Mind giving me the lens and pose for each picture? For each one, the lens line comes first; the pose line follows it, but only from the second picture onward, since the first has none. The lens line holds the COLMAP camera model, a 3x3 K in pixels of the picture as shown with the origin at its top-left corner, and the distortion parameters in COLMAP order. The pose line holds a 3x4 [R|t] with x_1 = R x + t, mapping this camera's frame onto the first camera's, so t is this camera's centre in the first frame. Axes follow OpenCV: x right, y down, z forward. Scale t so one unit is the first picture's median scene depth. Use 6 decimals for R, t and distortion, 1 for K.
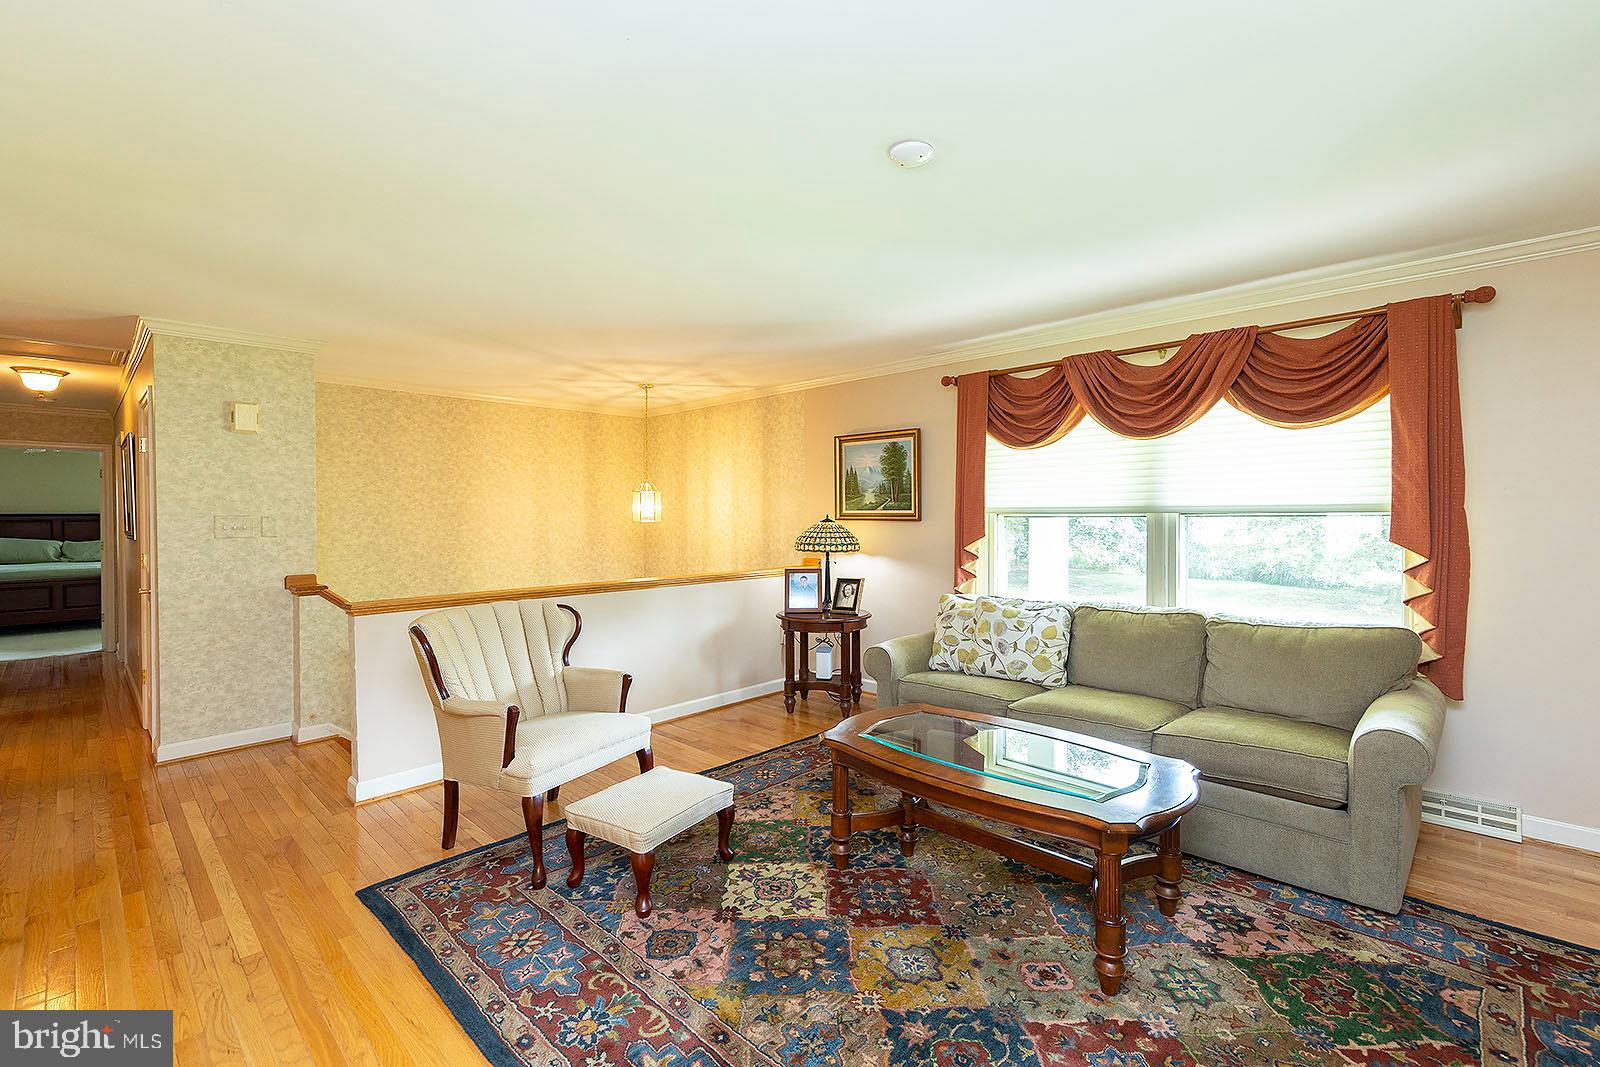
lens RADIAL K [[703.4, 0, 792.1], [0, 703.4, 529.5], [0, 0, 1]] dist [0.006705, -0.001671]
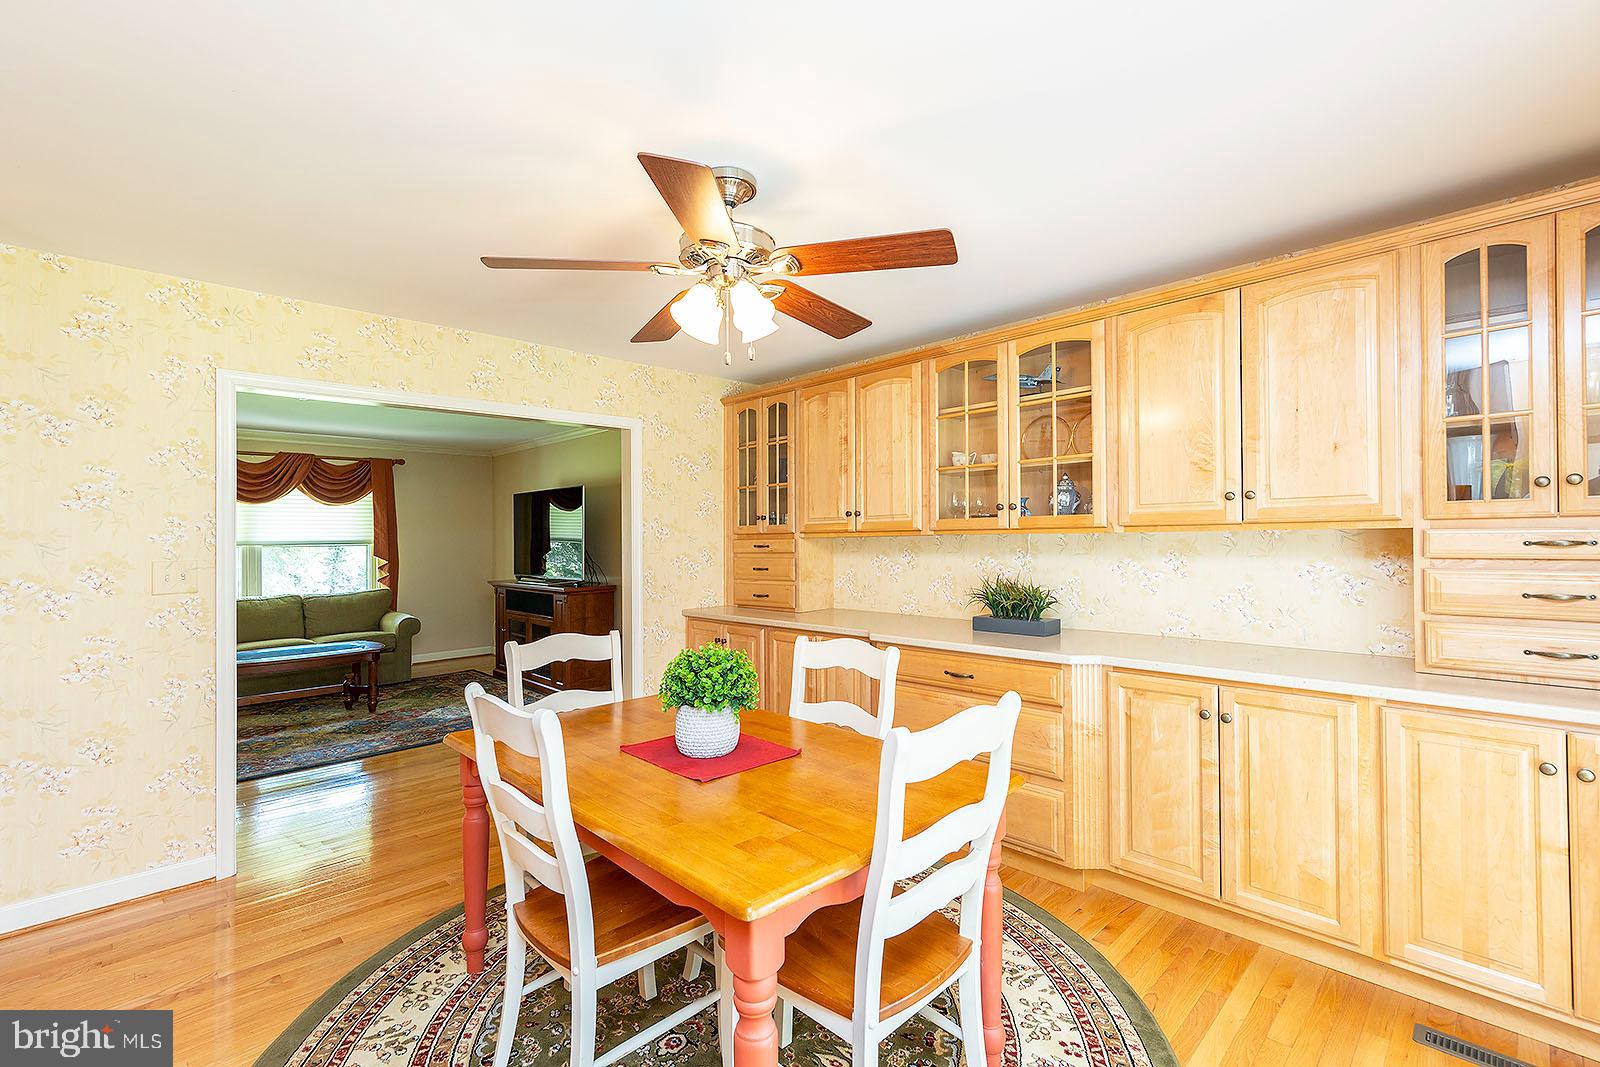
lens RADIAL K [[703.4, 0, 798.2], [0, 703.4, 531.1], [0, 0, 1]] dist [0.006705, -0.001671]
pose [[0.030320, 0.011887, 0.999470, -1.505225], [0.035692, 0.999279, -0.012968, 0.016341], [-0.998903, 0.036066, 0.029874, -0.523101]]
